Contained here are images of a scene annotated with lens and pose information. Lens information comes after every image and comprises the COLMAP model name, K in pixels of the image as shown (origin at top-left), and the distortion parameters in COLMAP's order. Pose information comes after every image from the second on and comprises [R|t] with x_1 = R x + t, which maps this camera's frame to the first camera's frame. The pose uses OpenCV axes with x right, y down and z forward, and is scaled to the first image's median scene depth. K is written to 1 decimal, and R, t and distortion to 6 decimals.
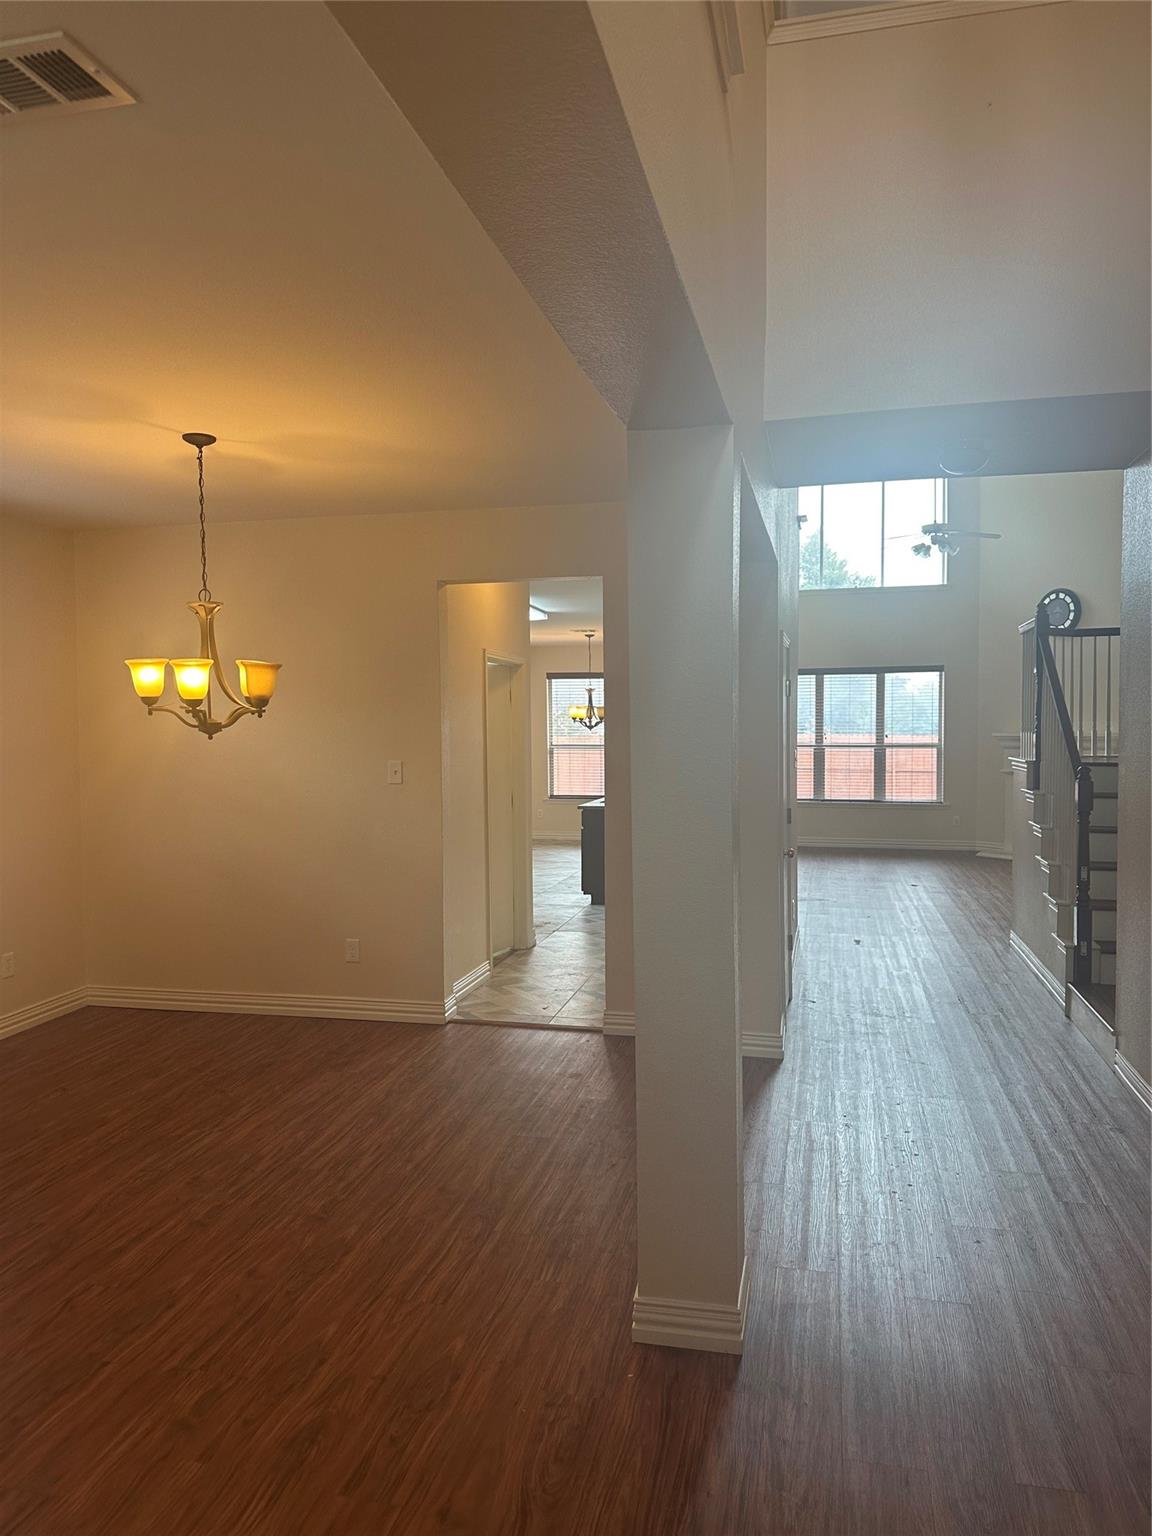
lens RADIAL K [[1087.7, 0, 573.9], [0, 1087.7, 772.2], [0, 0, 1]] dist [-0.006092, 0.009586]
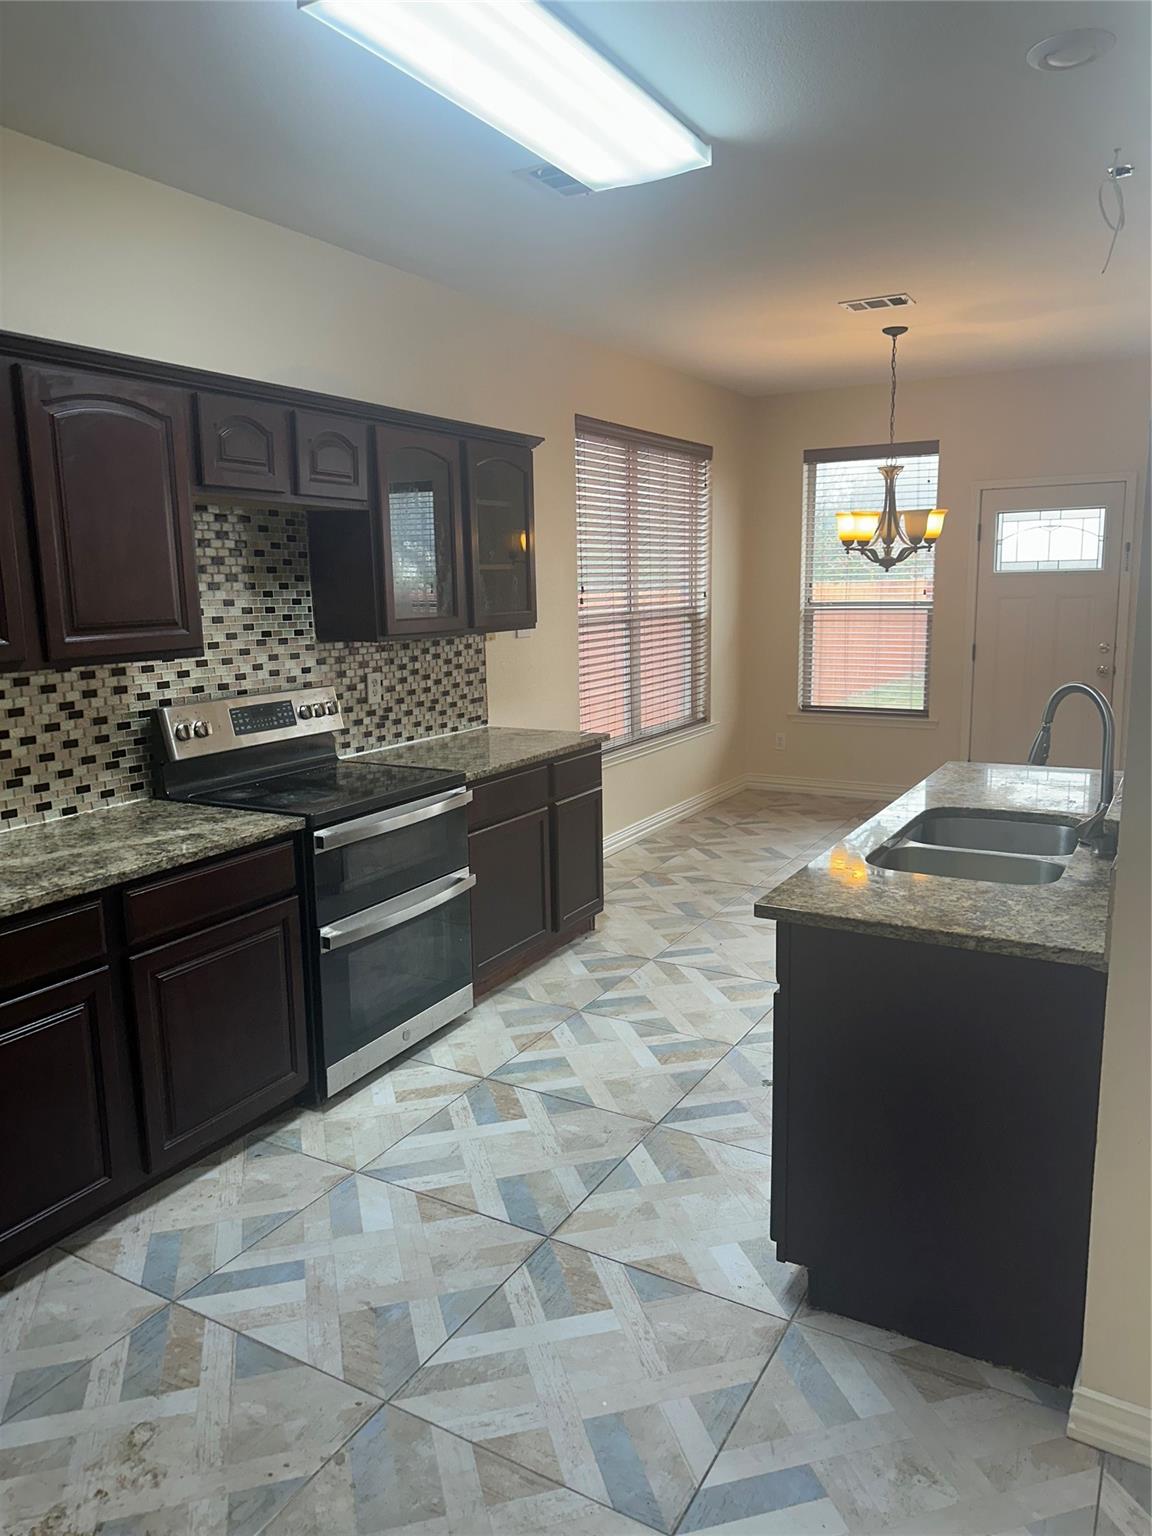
lens RADIAL K [[1087.7, 0, 581.8], [0, 1087.7, 752.4], [0, 0, 1]] dist [-0.006092, 0.009586]
pose [[0.962837, 0.037268, -0.267501, 0.016515], [-0.003325, 0.991995, 0.126233, -0.022271], [0.270064, -0.120653, 0.955253, 0.572053]]
